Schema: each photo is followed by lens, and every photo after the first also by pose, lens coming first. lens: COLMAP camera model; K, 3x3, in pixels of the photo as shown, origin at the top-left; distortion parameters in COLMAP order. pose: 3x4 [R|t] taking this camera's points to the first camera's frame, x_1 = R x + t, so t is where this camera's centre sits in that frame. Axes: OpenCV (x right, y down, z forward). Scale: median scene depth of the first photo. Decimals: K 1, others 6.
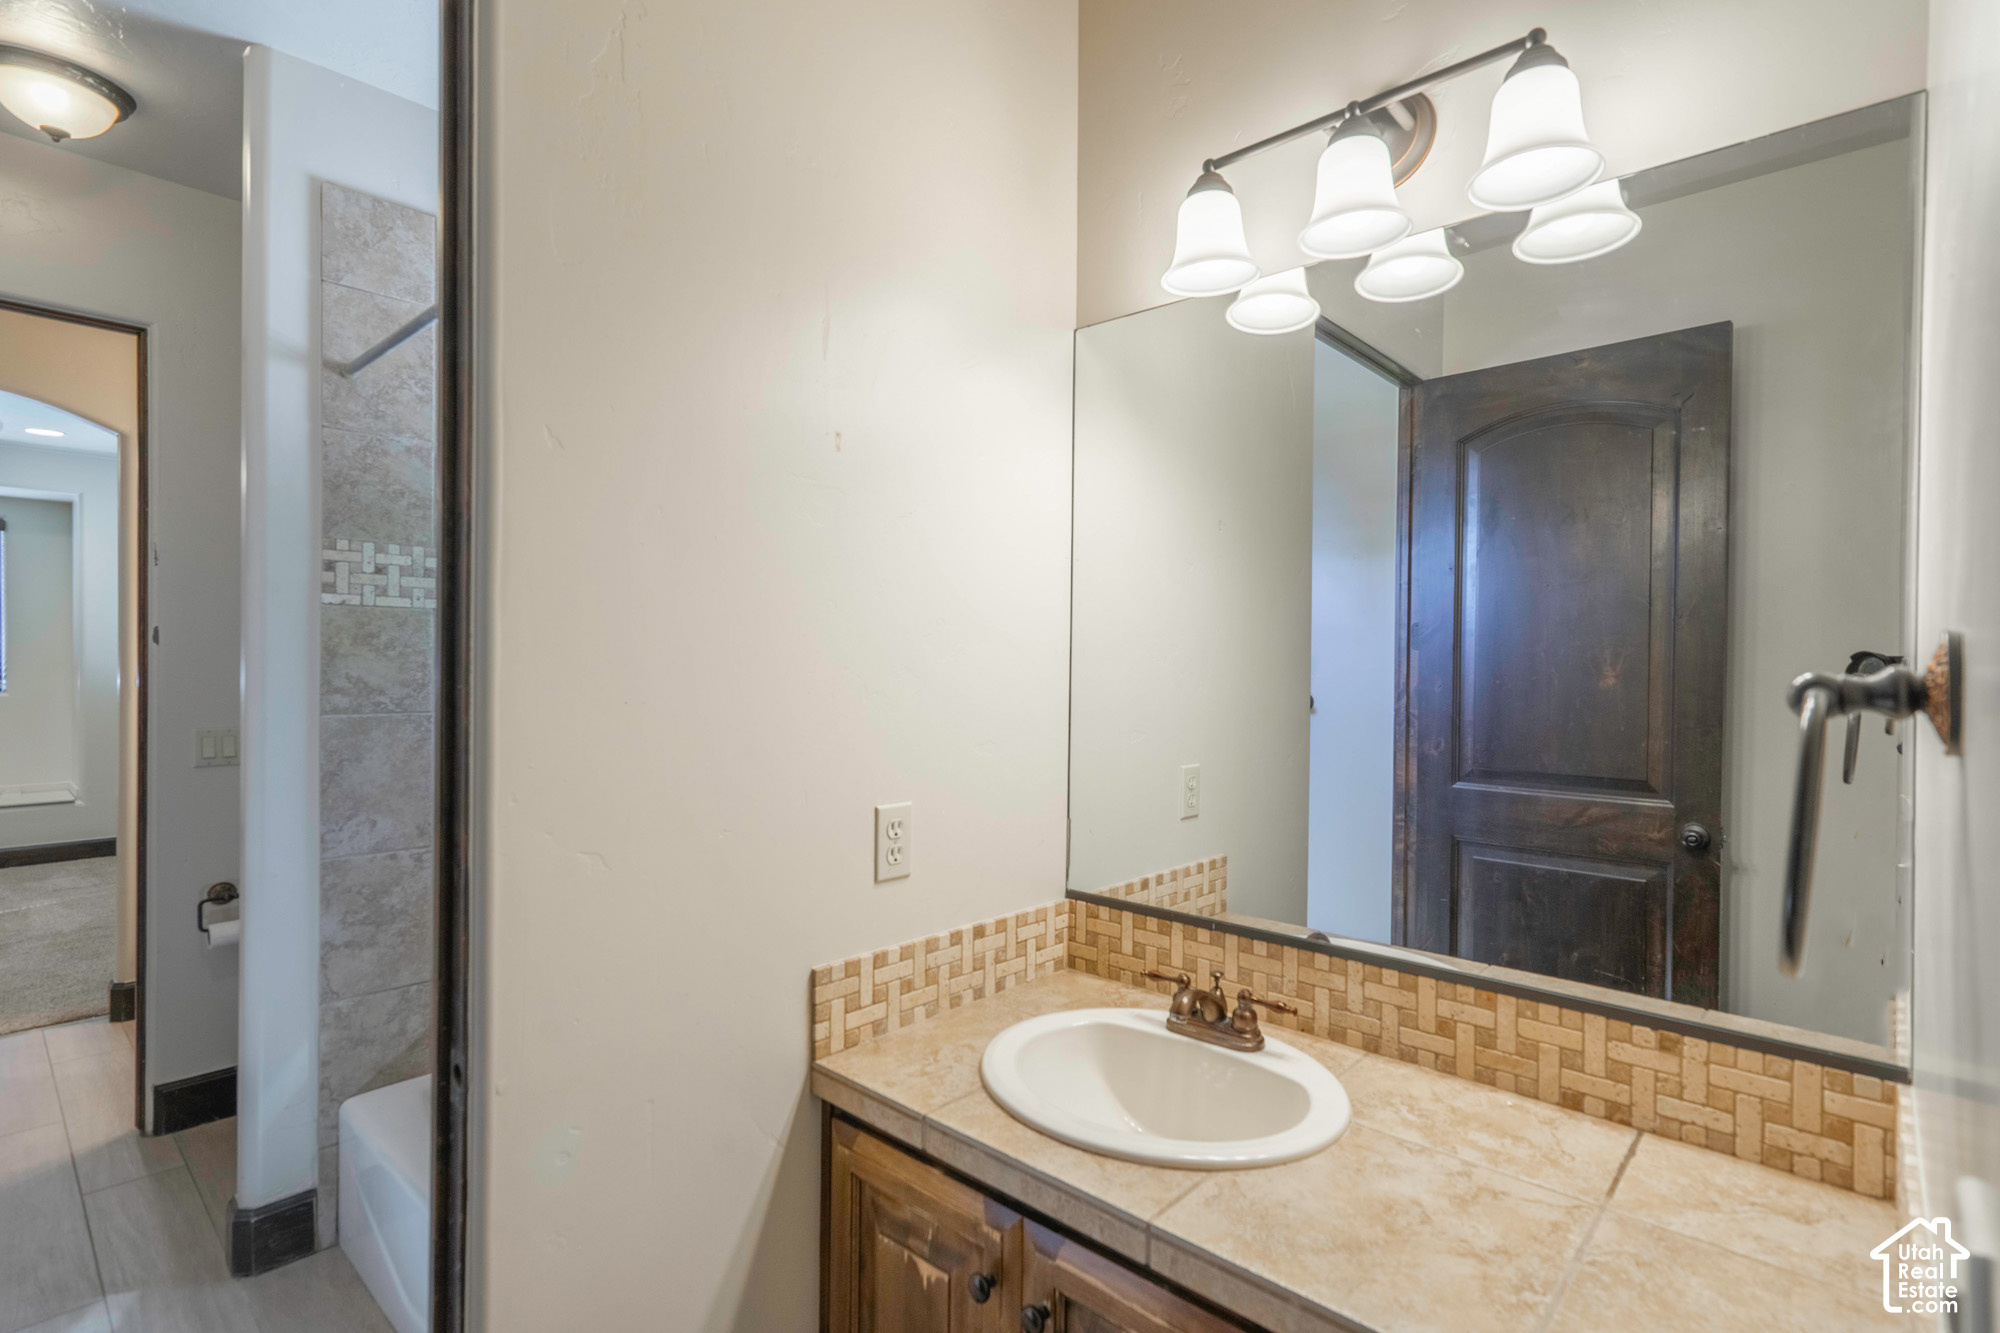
lens RADIAL K [[940.1, 0, 1045.9], [0, 940.1, 668.9], [0, 0, 1]] dist [-0.000935, 0.002825]
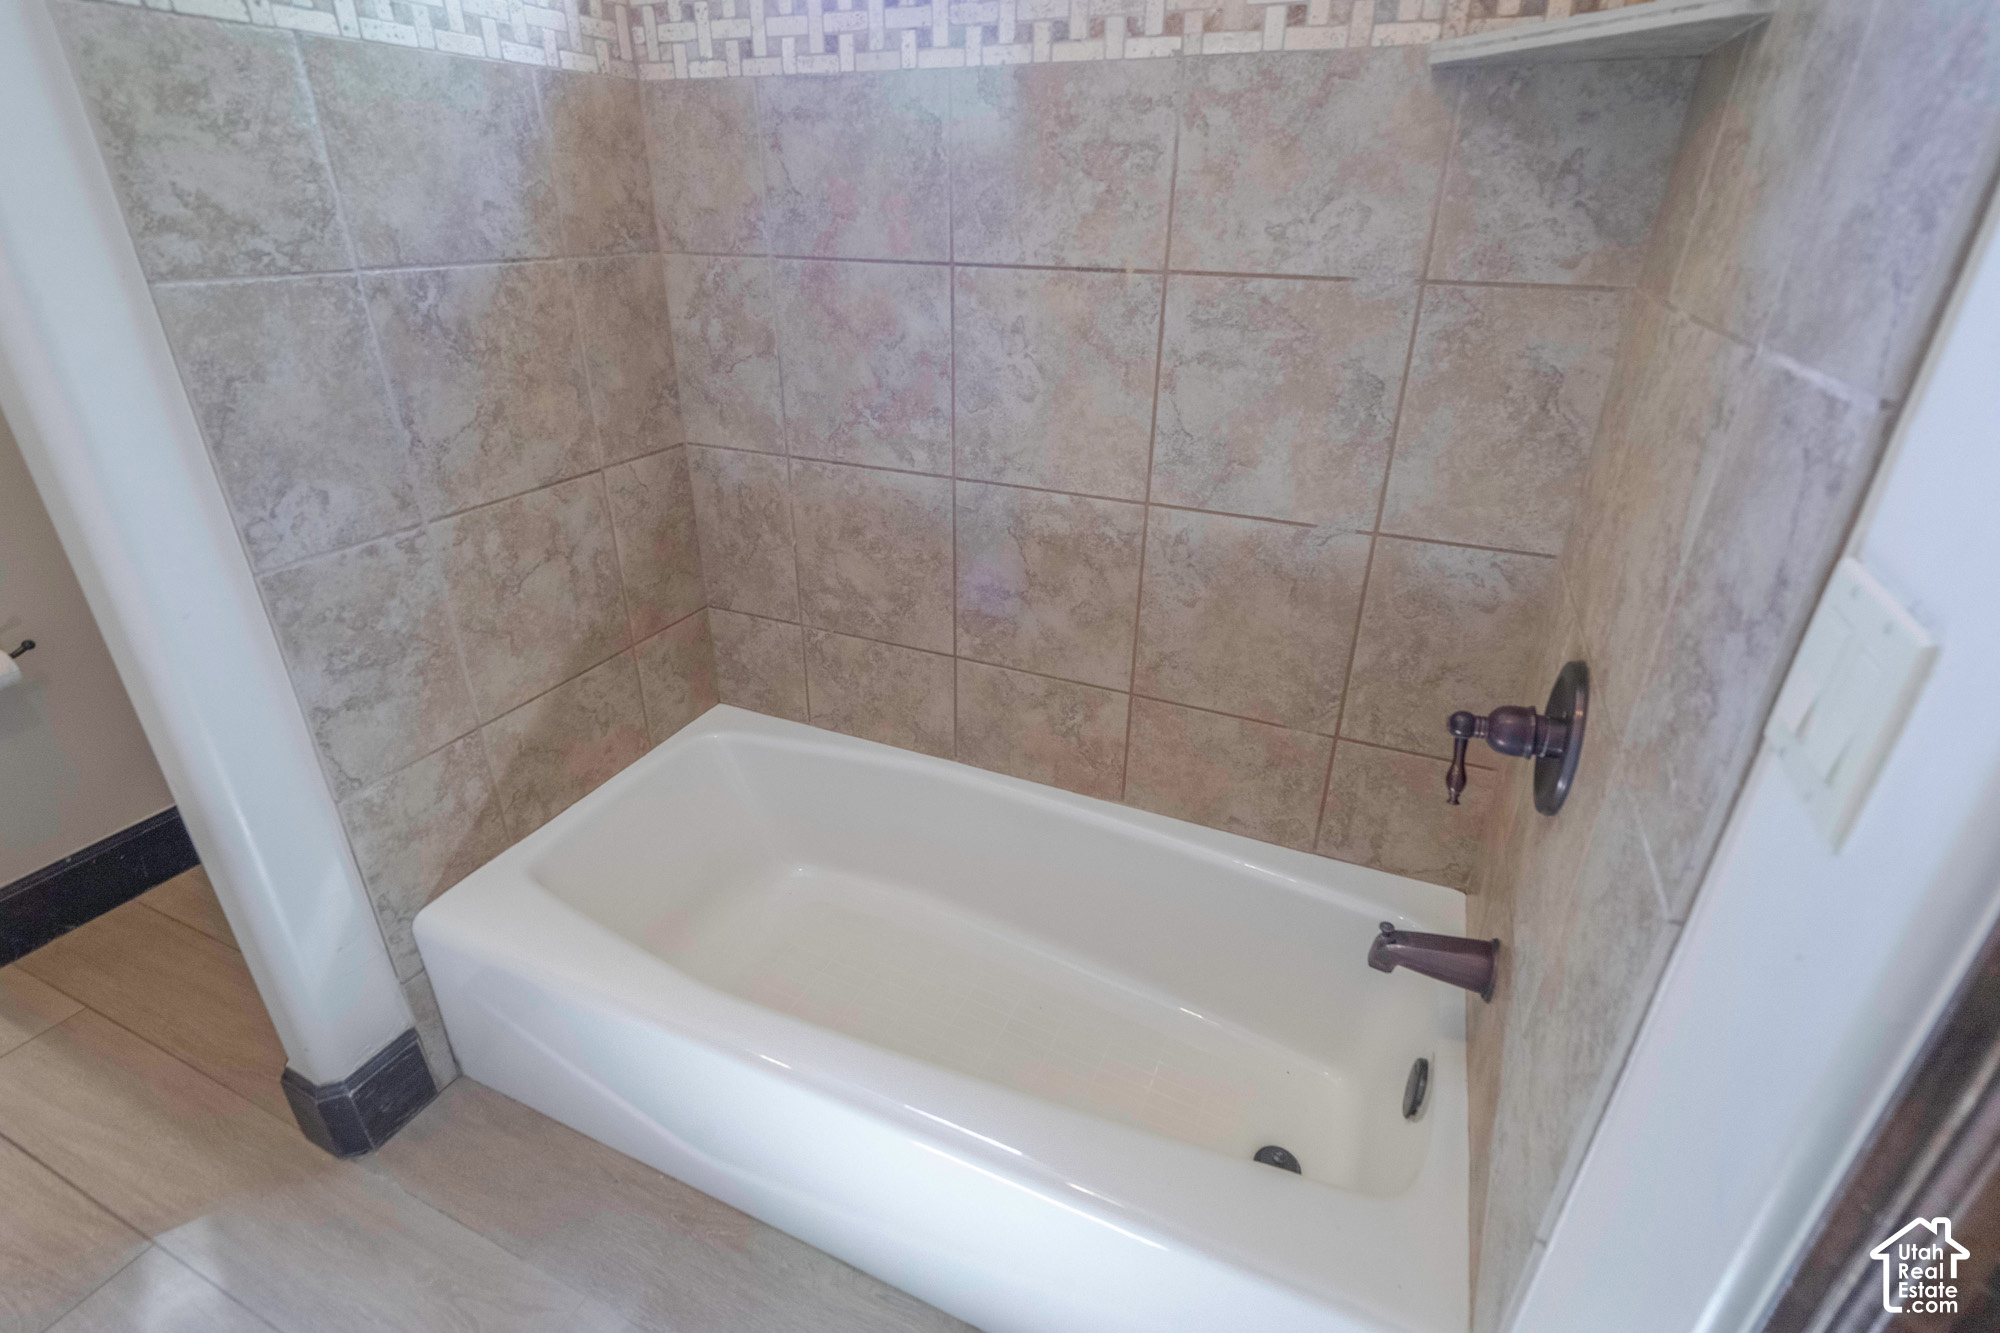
lens RADIAL K [[940.1, 0, 983.4], [0, 940.1, 645.2], [0, 0, 1]] dist [-0.000935, 0.002825]
pose [[0.958322, -0.120163, 0.259191, -0.523605], [-0.003552, 0.902162, 0.431383, 0.008541], [-0.285669, -0.414324, 0.864135, 0.410263]]
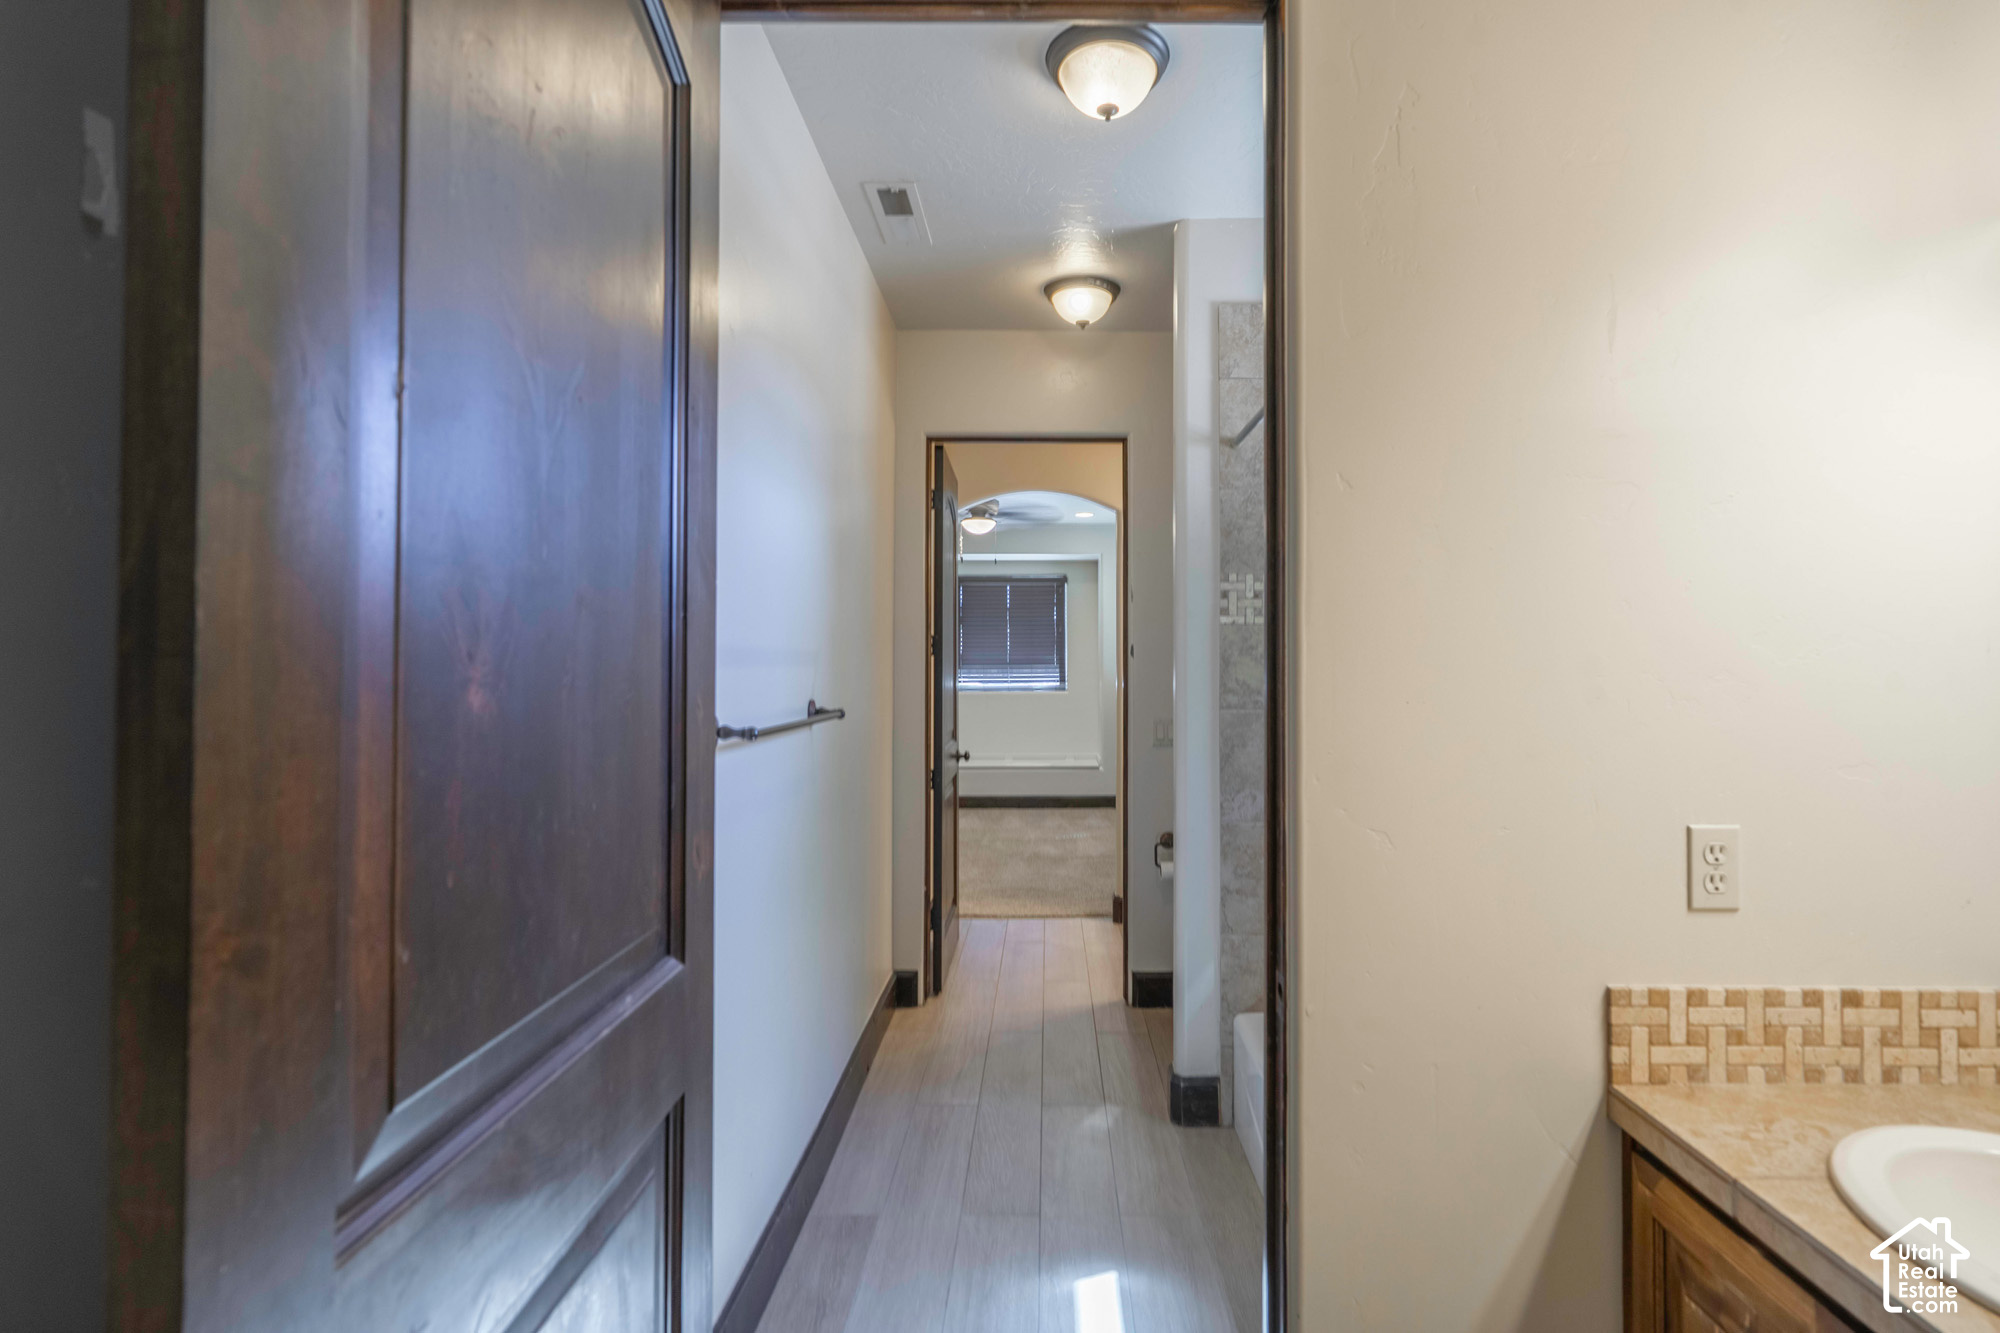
lens RADIAL K [[940.1, 0, 1058.8], [0, 940.1, 649.9], [0, 0, 1]] dist [-0.000935, 0.002825]
pose [[0.664598, -0.020401, -0.746923, 0.053162], [0.000249, 0.999633, -0.027082, 0.001392], [0.747201, 0.017813, 0.664359, -0.030793]]
